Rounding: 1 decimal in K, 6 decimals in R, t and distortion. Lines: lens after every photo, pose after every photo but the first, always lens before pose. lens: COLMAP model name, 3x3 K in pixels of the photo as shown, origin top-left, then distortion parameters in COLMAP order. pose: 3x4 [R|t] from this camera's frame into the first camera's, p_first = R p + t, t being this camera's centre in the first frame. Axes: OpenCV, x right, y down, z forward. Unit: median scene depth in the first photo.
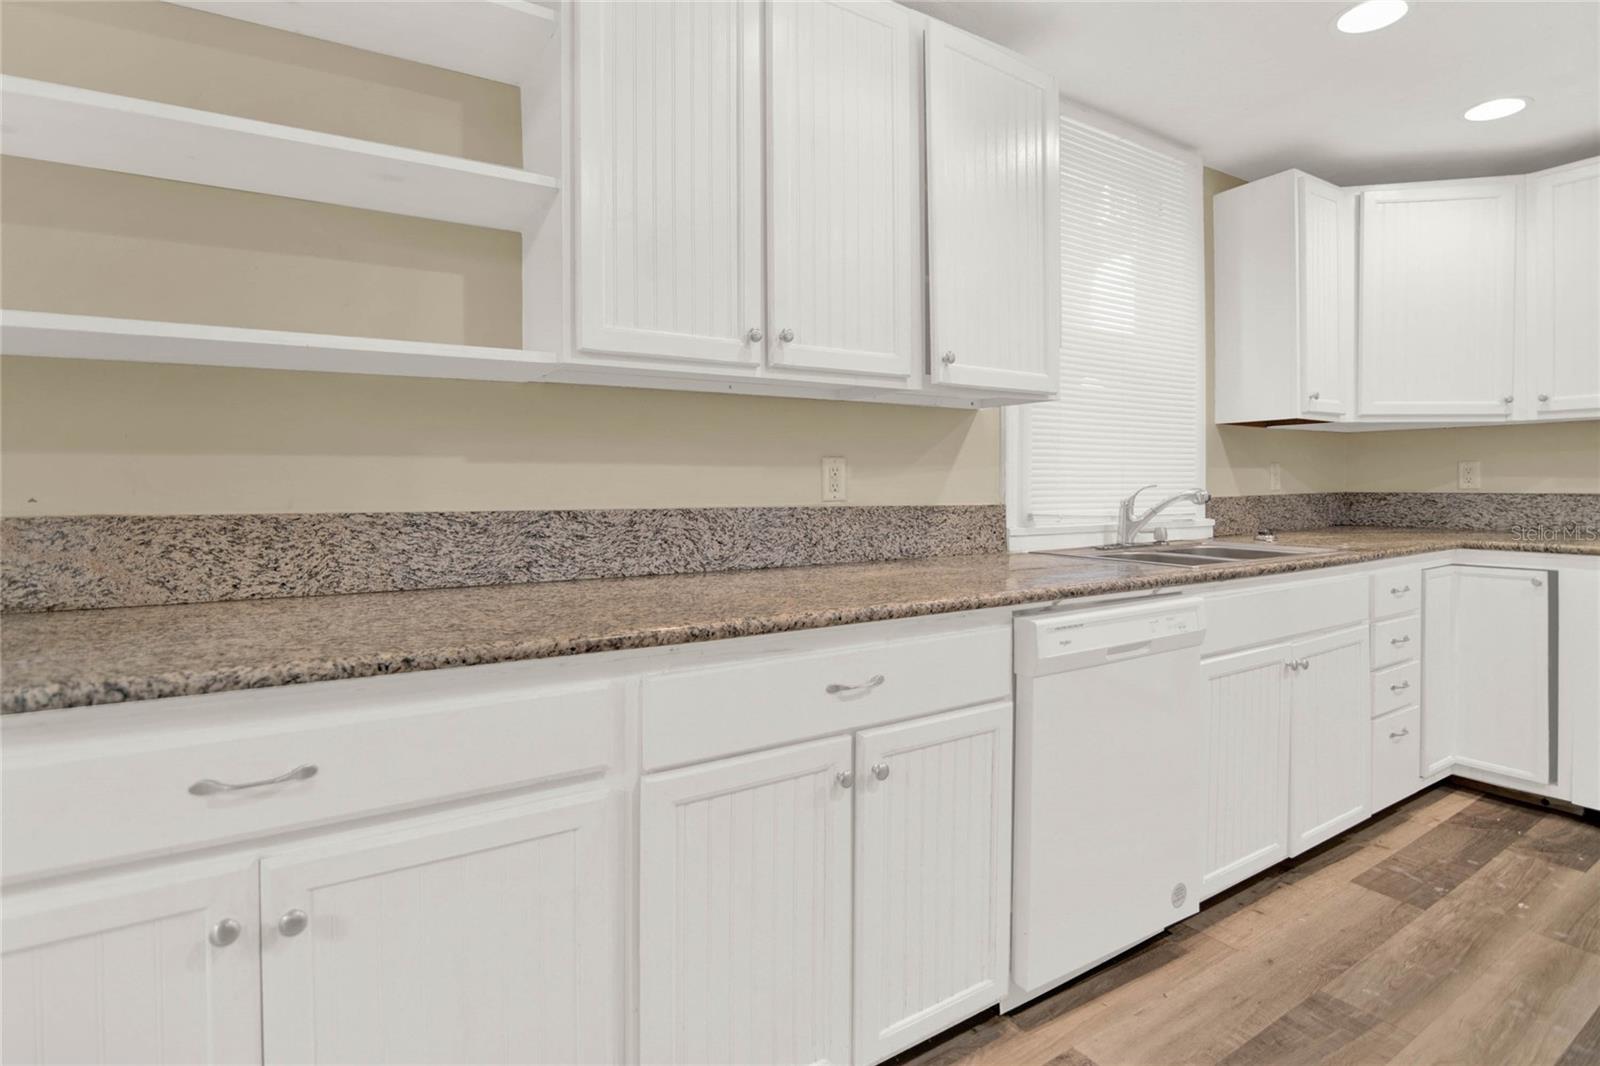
lens RADIAL K [[785.8, 0, 793.1], [0, 785.8, 501.5], [0, 0, 1]] dist [-0.016399, -0.000122]
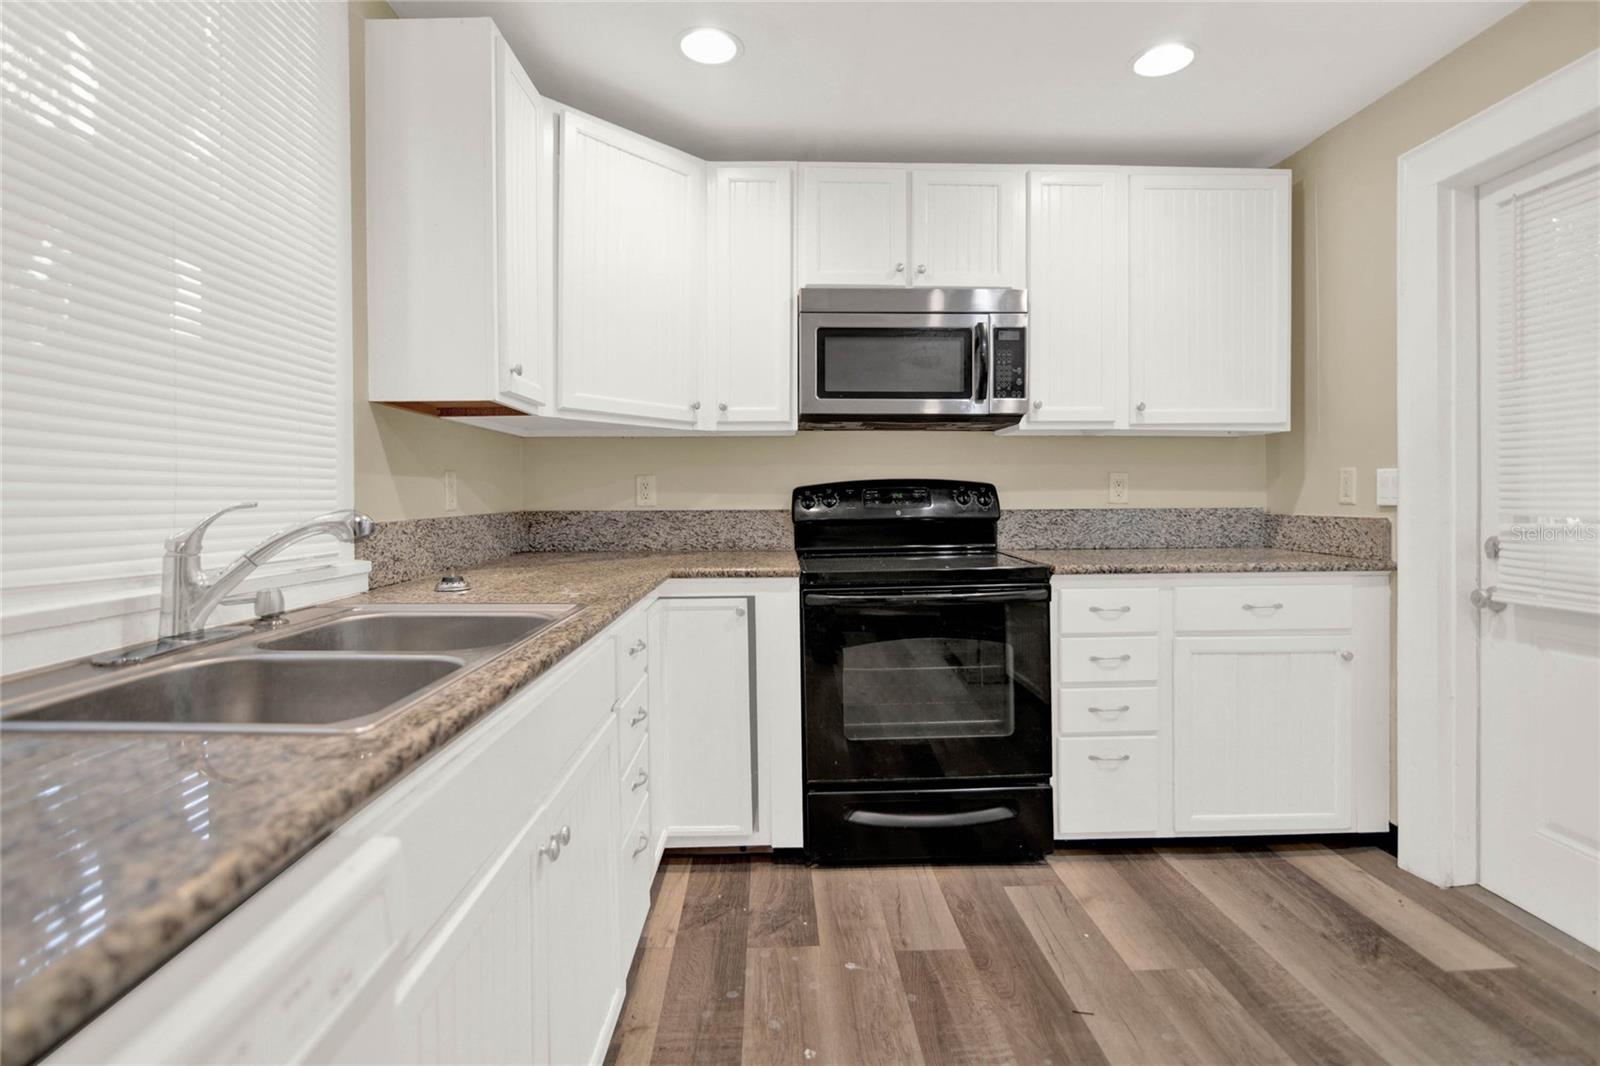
lens RADIAL K [[770.9, 0, 791.9], [0, 770.9, 509.5], [0, 0, 1]] dist [-0.022226, -0.000032]
pose [[0.514099, -0.010937, 0.857661, 0.269335], [0.021695, 0.999765, -0.000255, -0.011376], [-0.857457, 0.018738, 0.514215, 0.556984]]
